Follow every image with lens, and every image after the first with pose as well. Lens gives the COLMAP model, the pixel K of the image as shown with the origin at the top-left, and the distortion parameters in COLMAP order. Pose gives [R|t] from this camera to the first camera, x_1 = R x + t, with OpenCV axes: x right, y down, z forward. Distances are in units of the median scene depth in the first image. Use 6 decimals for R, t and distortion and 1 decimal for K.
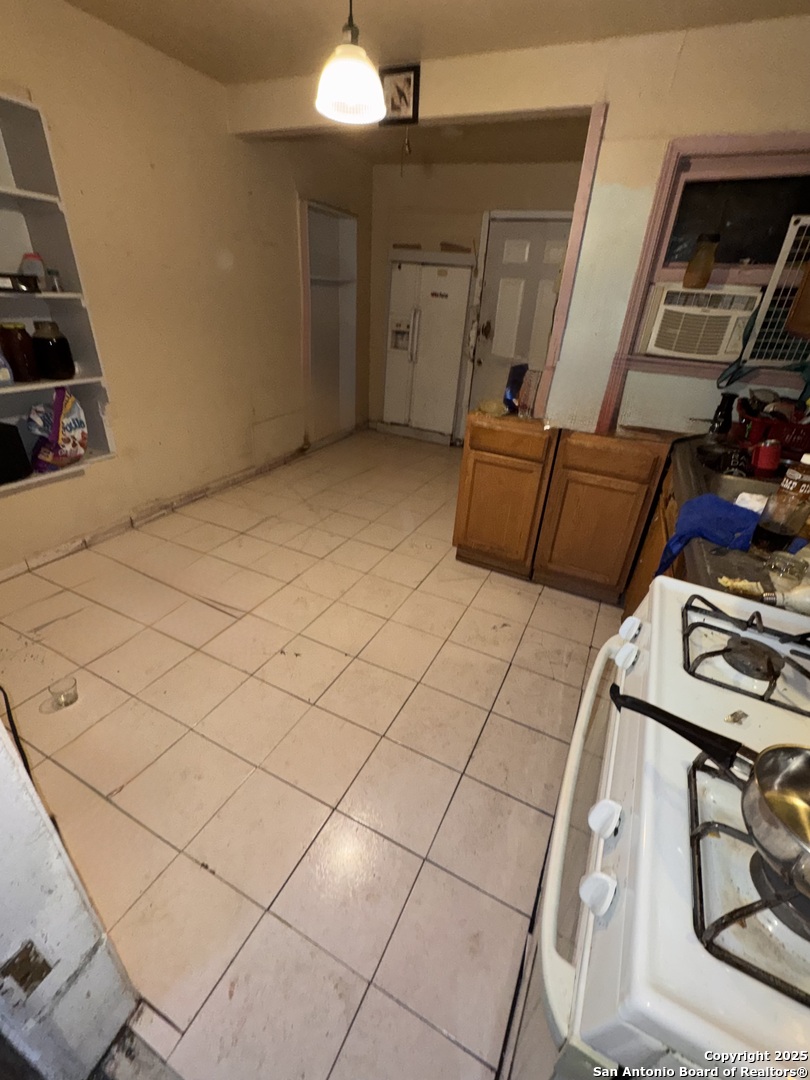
lens RADIAL K [[471.4, 0, 407.0], [0, 471.4, 539.7], [0, 0, 1]] dist [0.000280, 0.000008]
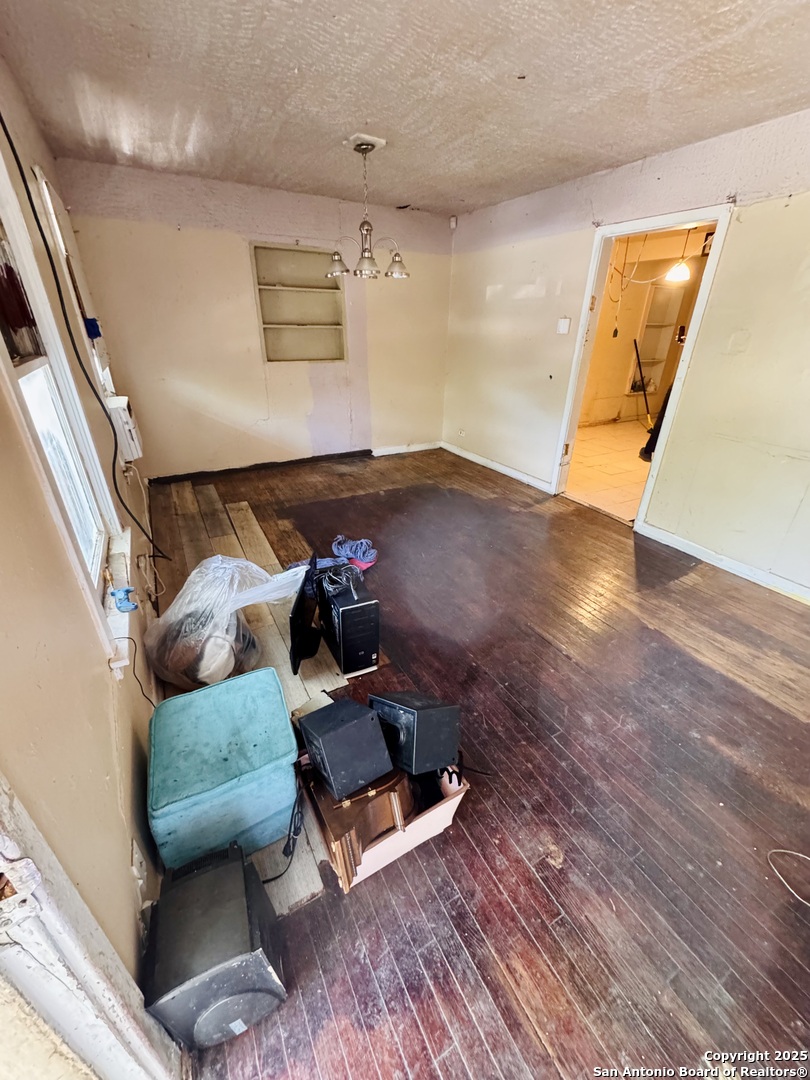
lens RADIAL K [[432.7, 0, 404.8], [0, 432.7, 540.8], [0, 0, 1]] dist [-0.003430, 0.000486]
pose [[0.827440, 0.210698, -0.520528, 0.069617], [-0.229844, 0.972813, 0.028409, 0.416399], [0.512362, 0.096133, 0.853372, -0.801426]]
